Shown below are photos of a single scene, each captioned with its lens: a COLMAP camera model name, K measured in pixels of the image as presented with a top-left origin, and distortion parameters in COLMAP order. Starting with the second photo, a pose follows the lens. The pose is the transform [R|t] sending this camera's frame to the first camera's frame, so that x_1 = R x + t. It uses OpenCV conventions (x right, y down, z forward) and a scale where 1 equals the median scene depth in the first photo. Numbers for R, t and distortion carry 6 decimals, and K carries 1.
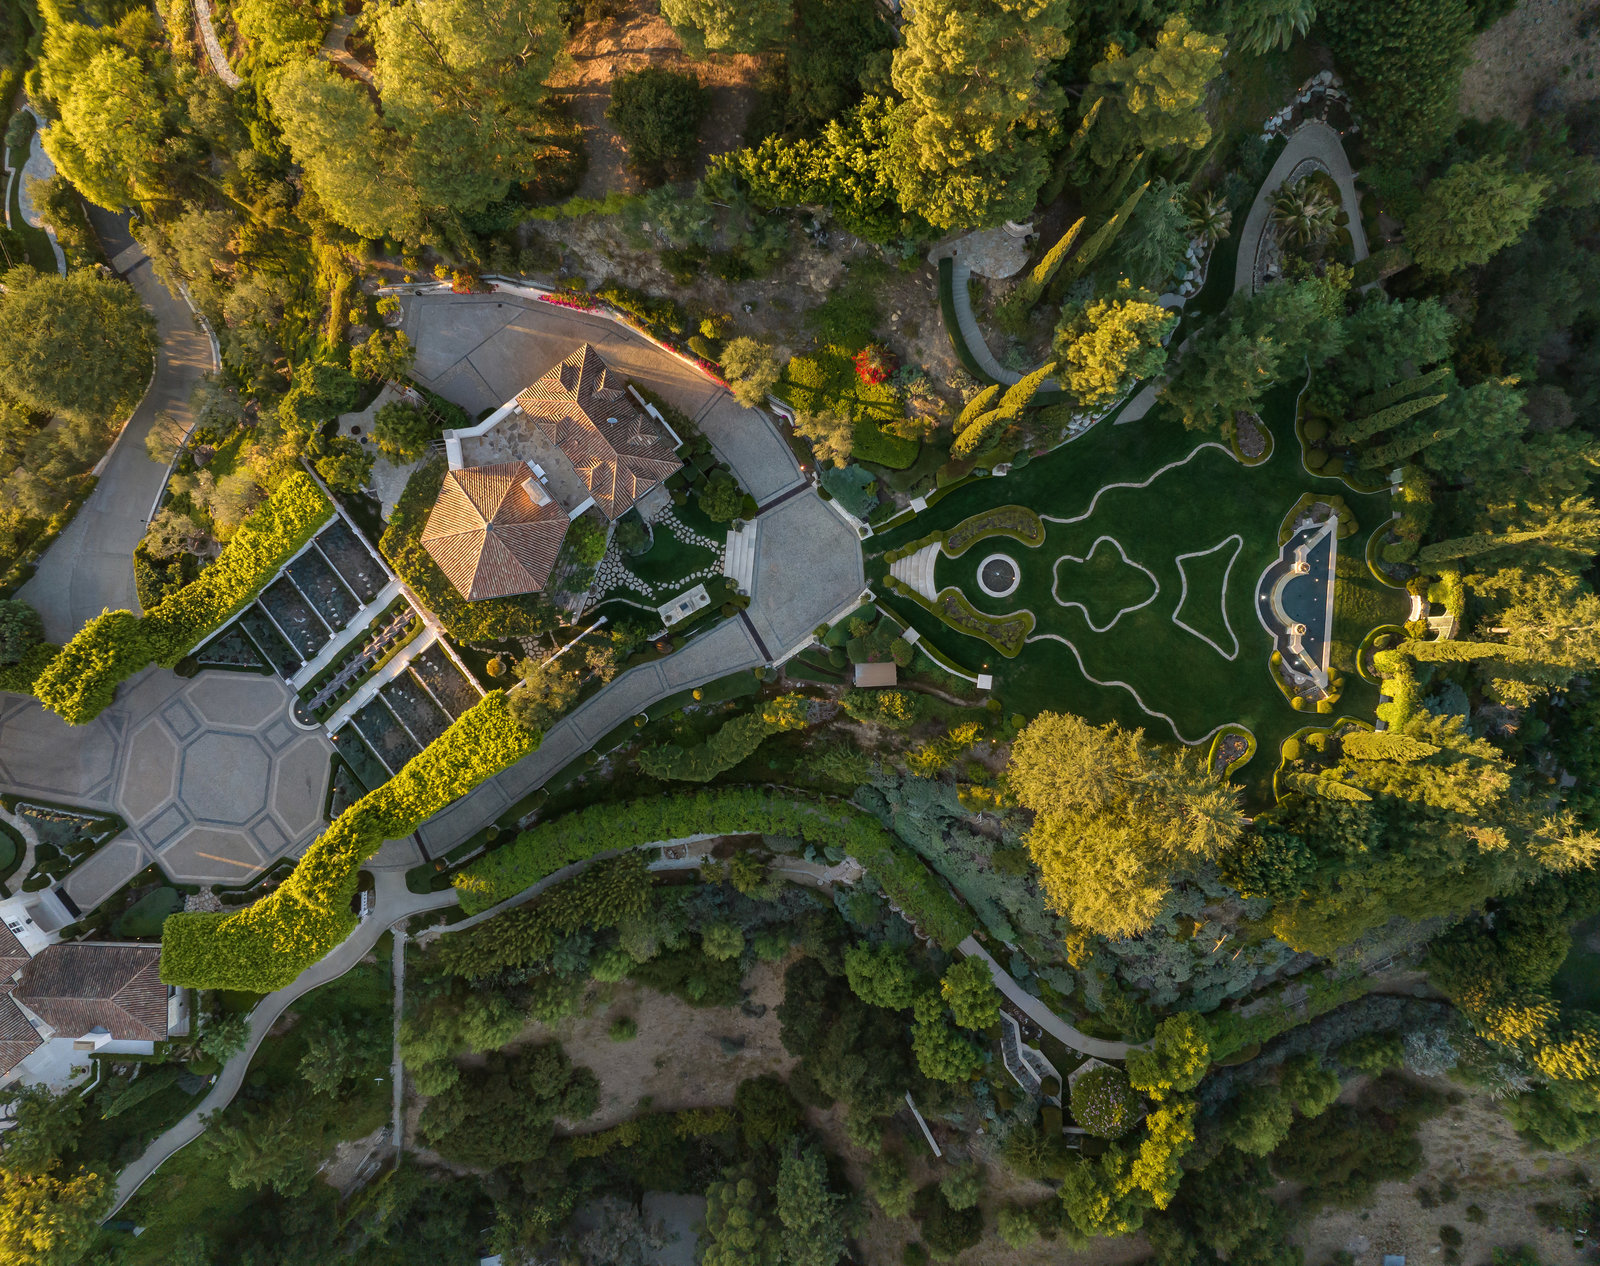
lens RADIAL K [[1170.4, 0, 798.4], [0, 1170.4, 628.4], [0, 0, 1]] dist [-0.029535, -0.009848]
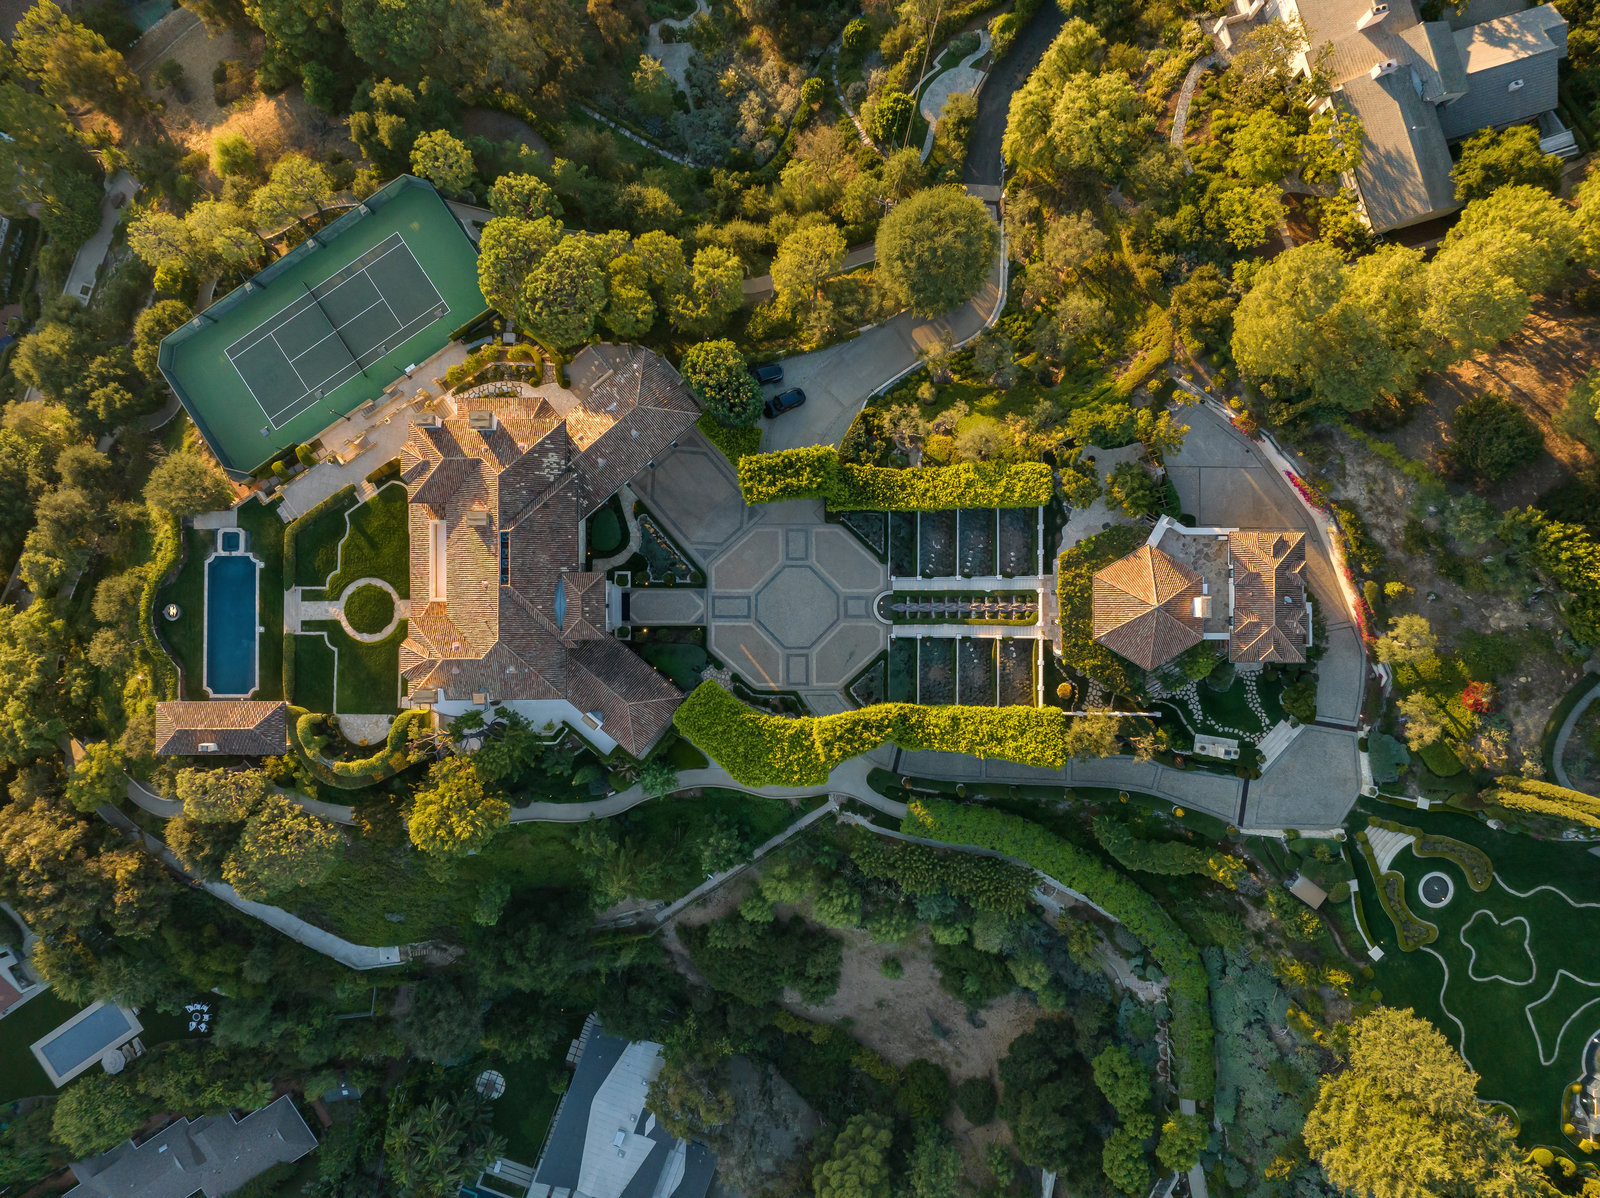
lens RADIAL K [[1128.3, 0, 797.6], [0, 1128.3, 604.6], [0, 0, 1]] dist [-0.040214, 0.003003]
pose [[0.782462, 0.622373, -0.020125, -0.501153], [-0.622336, 0.782701, 0.008781, 0.123598], [0.021217, 0.005654, 0.999759, -0.156826]]
